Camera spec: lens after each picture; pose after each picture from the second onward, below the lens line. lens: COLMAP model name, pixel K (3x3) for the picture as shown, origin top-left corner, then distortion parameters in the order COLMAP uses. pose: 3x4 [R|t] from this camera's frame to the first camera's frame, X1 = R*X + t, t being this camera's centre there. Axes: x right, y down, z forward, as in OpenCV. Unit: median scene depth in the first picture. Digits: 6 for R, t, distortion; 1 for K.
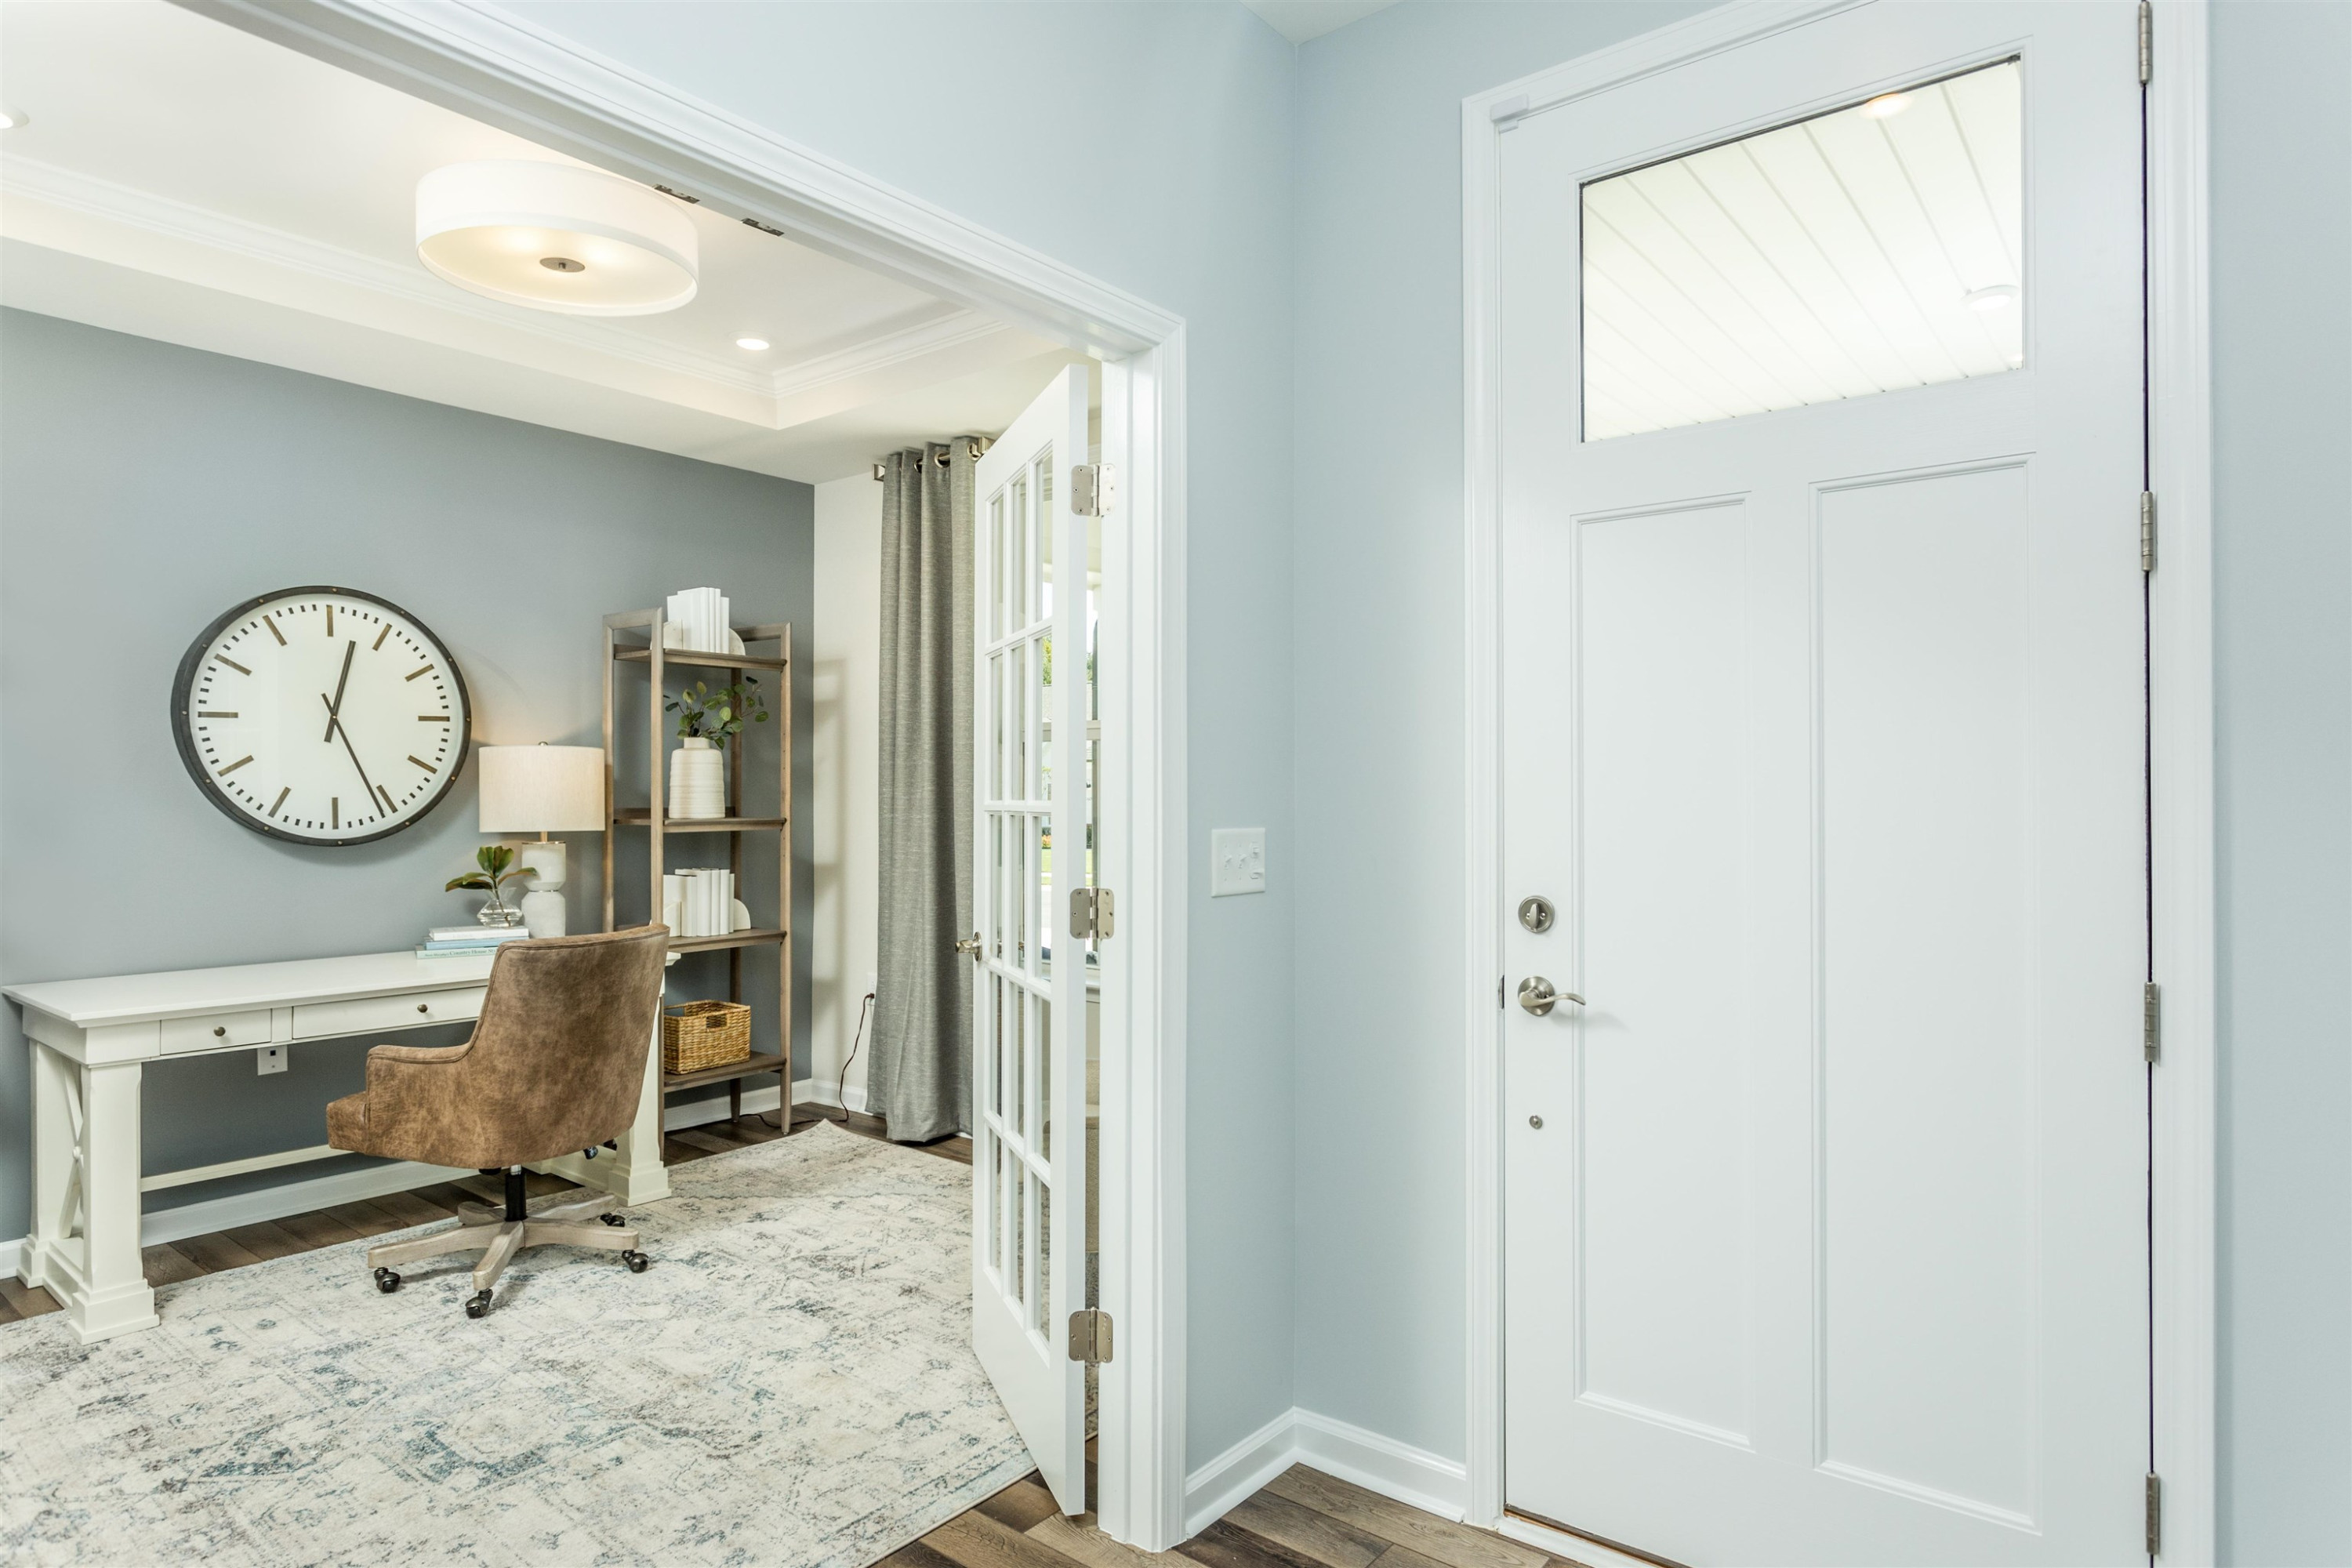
lens RADIAL K [[1322.1, 0, 1171.8], [0, 1322.1, 791.2], [0, 0, 1]] dist [-0.005789, -0.000236]
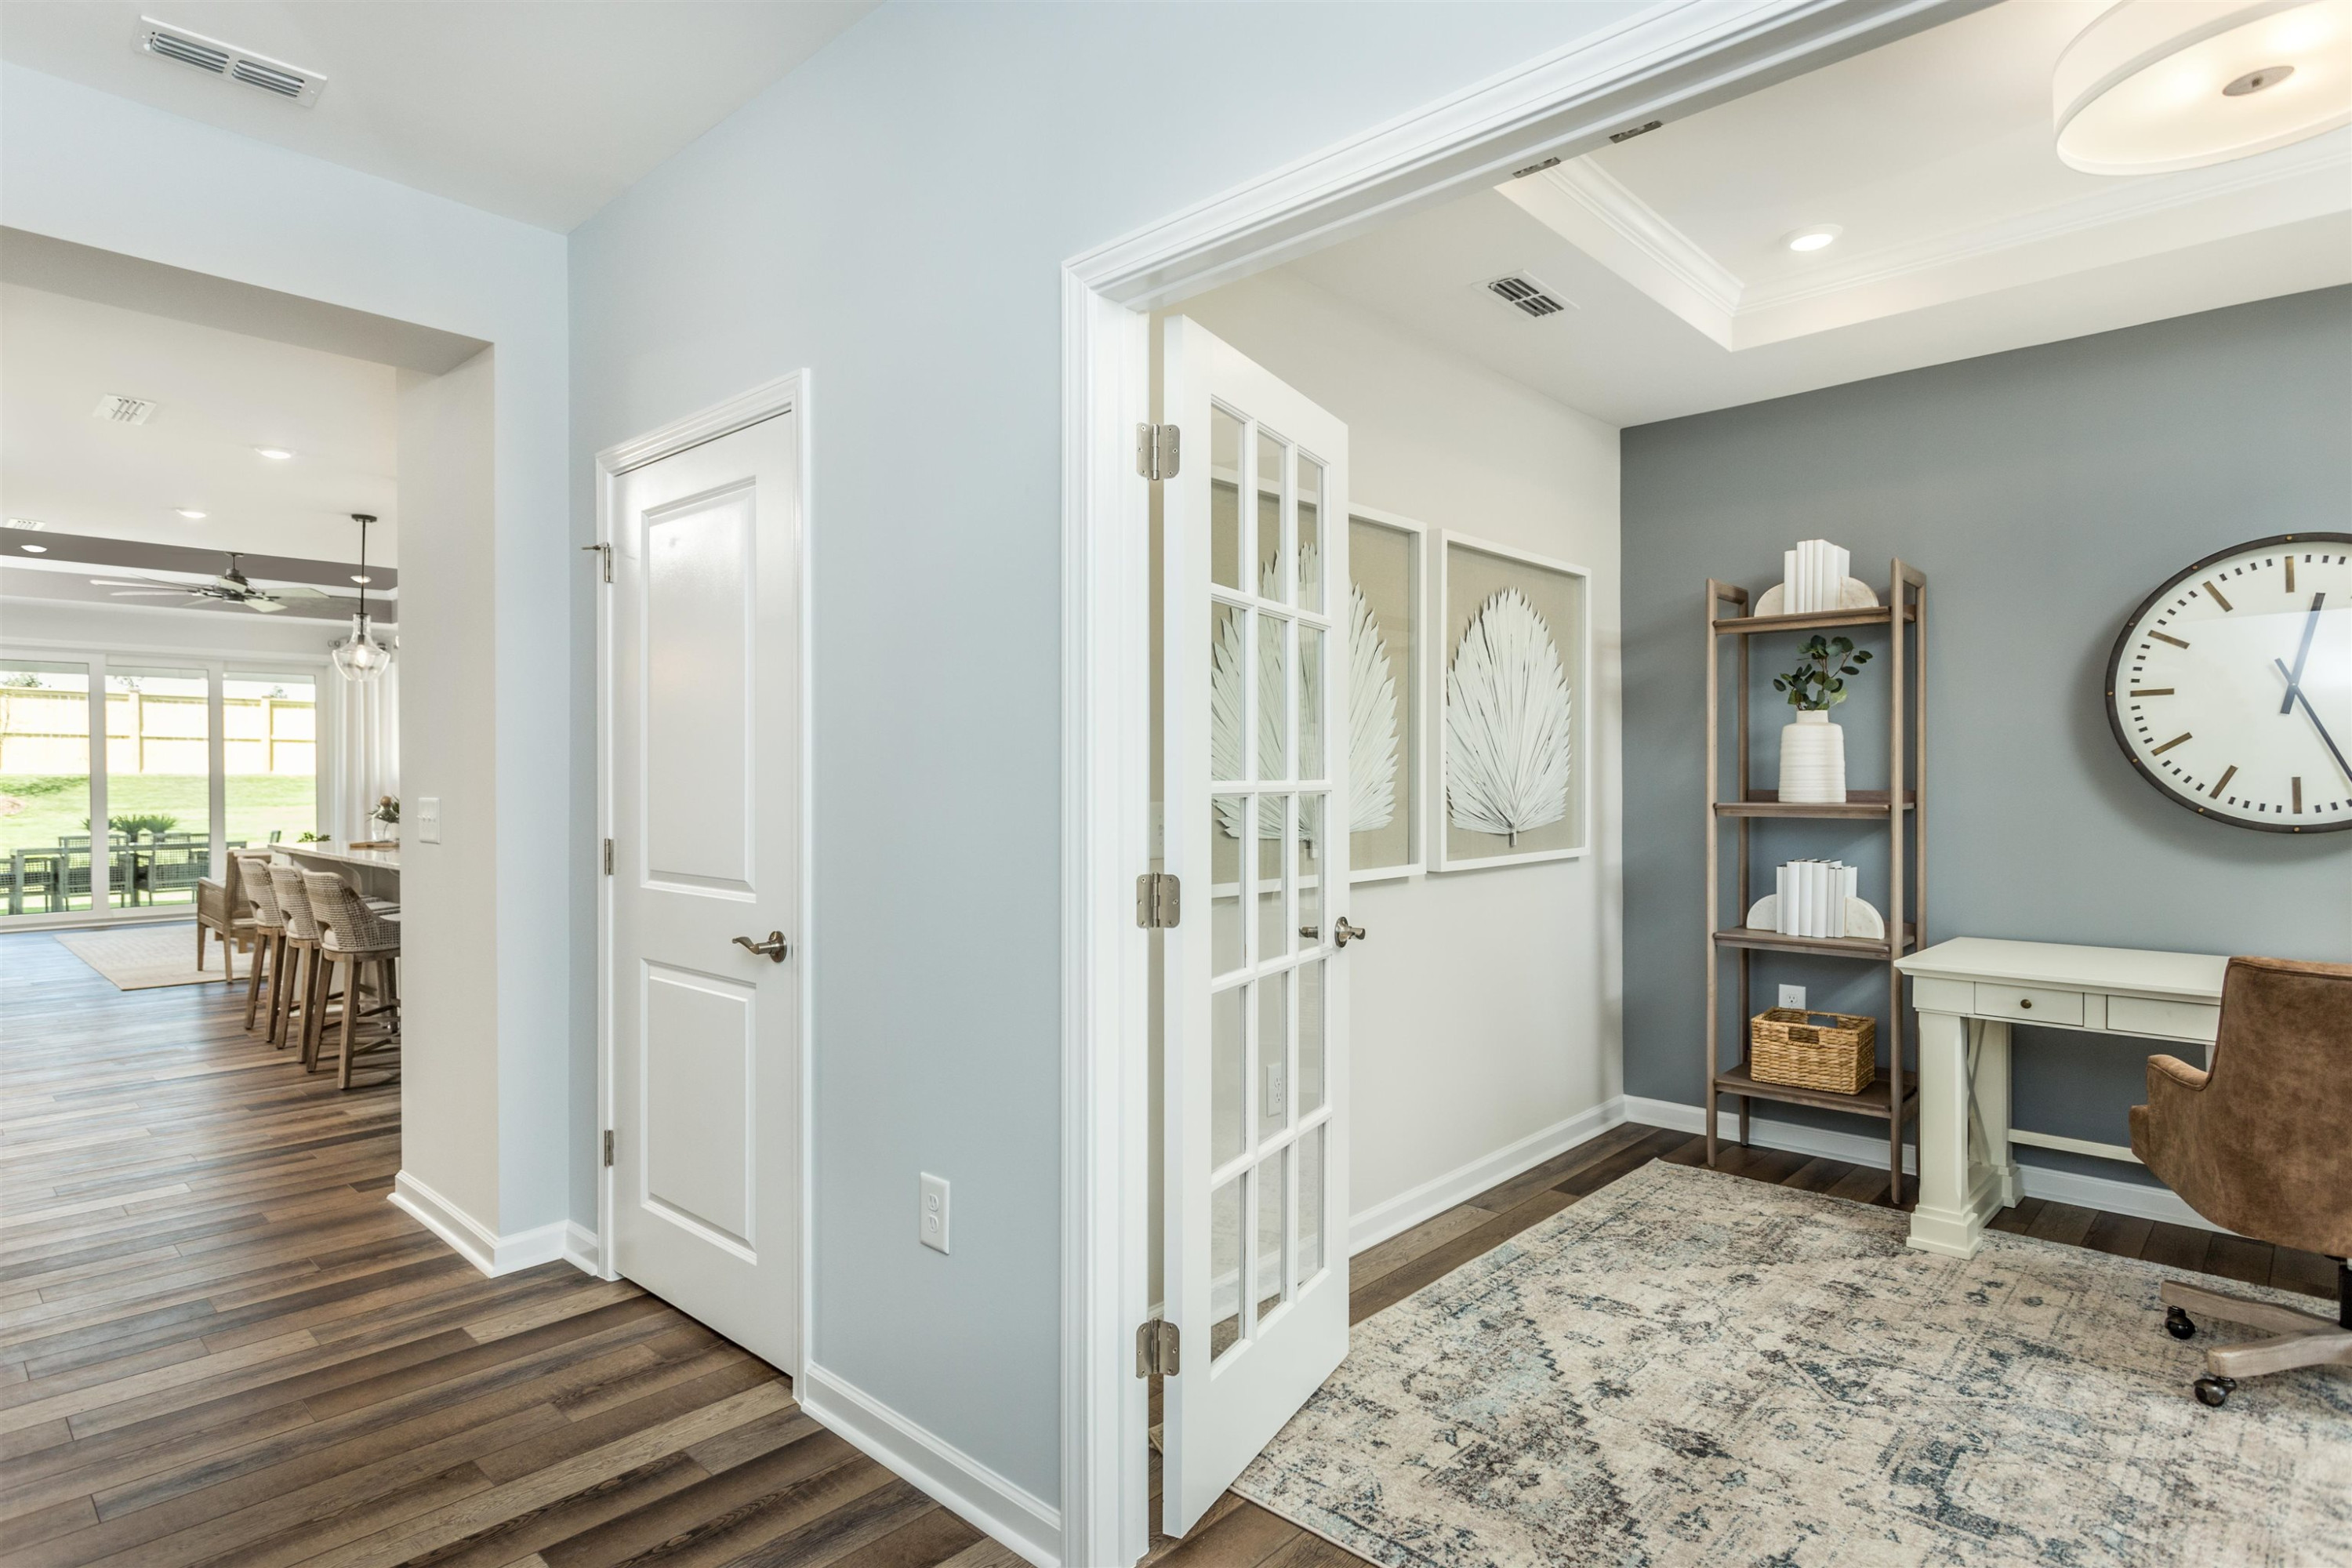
lens RADIAL K [[1238.0, 0, 1164.4], [0, 1238.0, 786.4], [0, 0, 1]] dist [0.004875, 0.000182]
pose [[-0.080517, 0.008208, -0.996719, 0.264126], [0.006006, 0.999952, 0.007749, 0.000008], [0.996735, -0.005362, -0.080562, 0.357026]]
